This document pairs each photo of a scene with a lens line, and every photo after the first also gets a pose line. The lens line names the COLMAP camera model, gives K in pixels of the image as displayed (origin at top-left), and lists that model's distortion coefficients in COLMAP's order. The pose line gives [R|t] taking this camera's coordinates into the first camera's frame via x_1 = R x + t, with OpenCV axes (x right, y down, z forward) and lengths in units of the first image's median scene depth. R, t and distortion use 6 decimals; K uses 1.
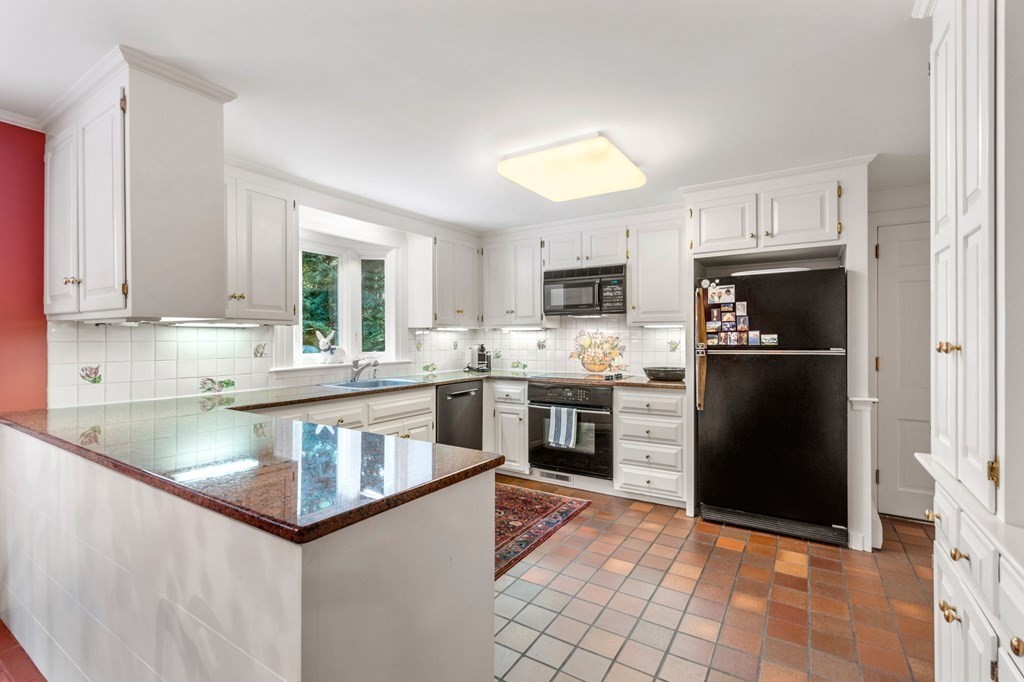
lens RADIAL K [[466.6, 0, 511.7], [0, 466.6, 339.2], [0, 0, 1]] dist [-0.004730, 0.004195]
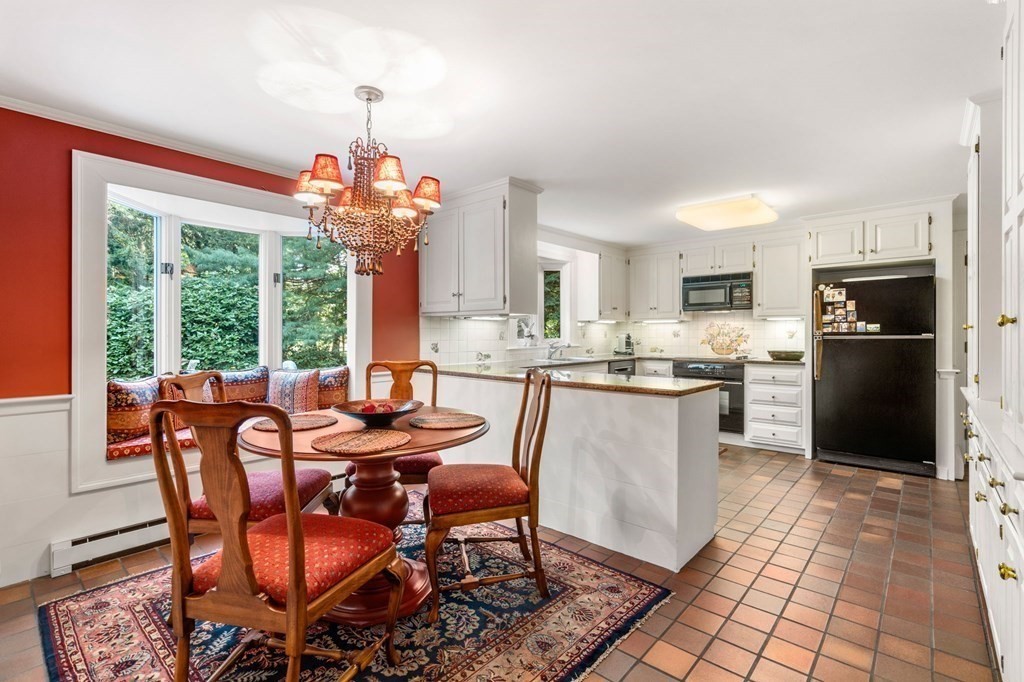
lens RADIAL K [[466.6, 0, 513.0], [0, 466.6, 335.0], [0, 0, 1]] dist [-0.004730, 0.004195]
pose [[0.987380, 0.002208, -0.158352, -0.249308], [-0.002011, 0.999997, 0.001399, 0.019492], [0.158355, -0.001063, 0.987382, -0.469334]]
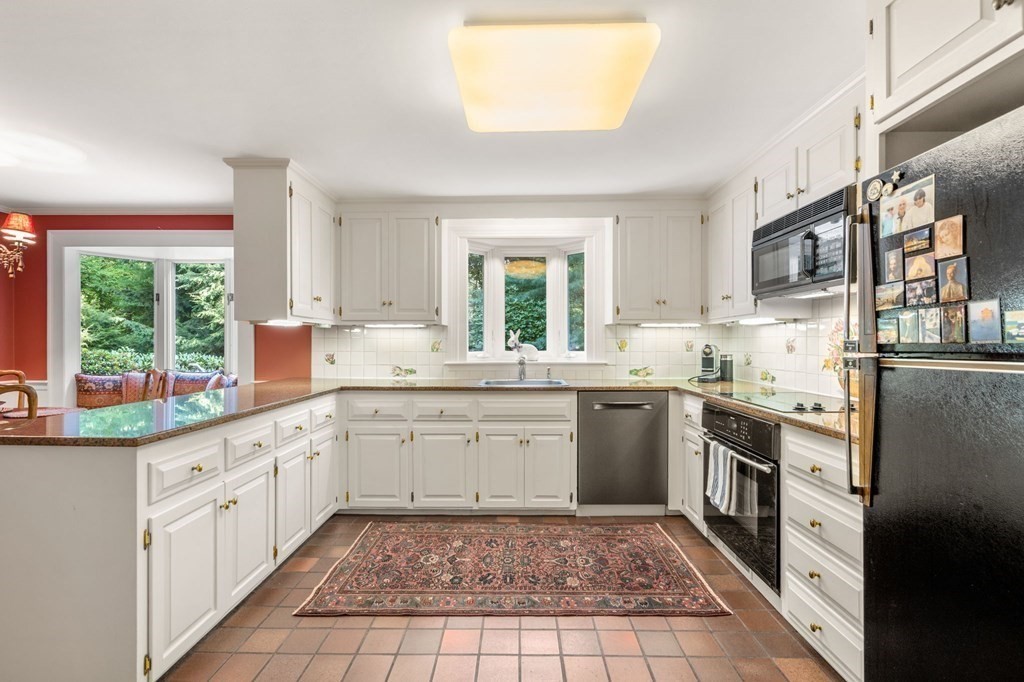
lens RADIAL K [[466.6, 0, 509.4], [0, 466.6, 342.5], [0, 0, 1]] dist [-0.004730, 0.004195]
pose [[0.522893, 0.003019, -0.852393, 0.561426], [-0.004046, 0.999991, 0.001060, 0.011580], [0.852389, 0.002894, 0.522901, 0.497026]]
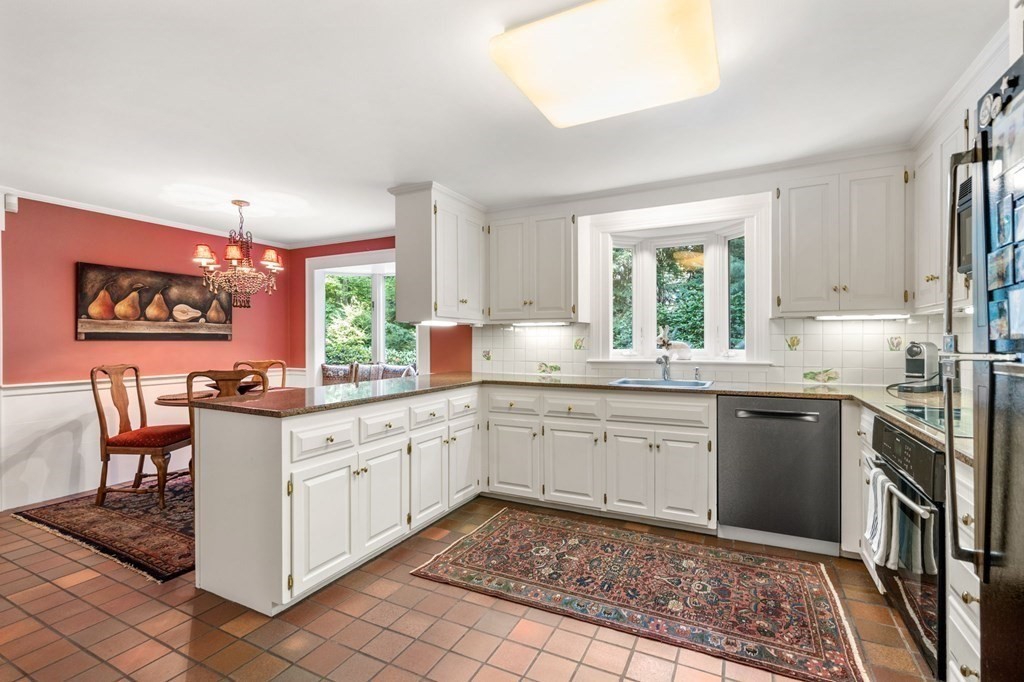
lens RADIAL K [[466.6, 0, 511.9], [0, 466.6, 340.0], [0, 0, 1]] dist [-0.004730, 0.004195]
pose [[0.097695, 0.001999, -0.995214, 0.620222], [-0.001281, 0.999997, 0.001882, 0.011608], [0.995216, 0.001091, 0.097697, 0.665716]]
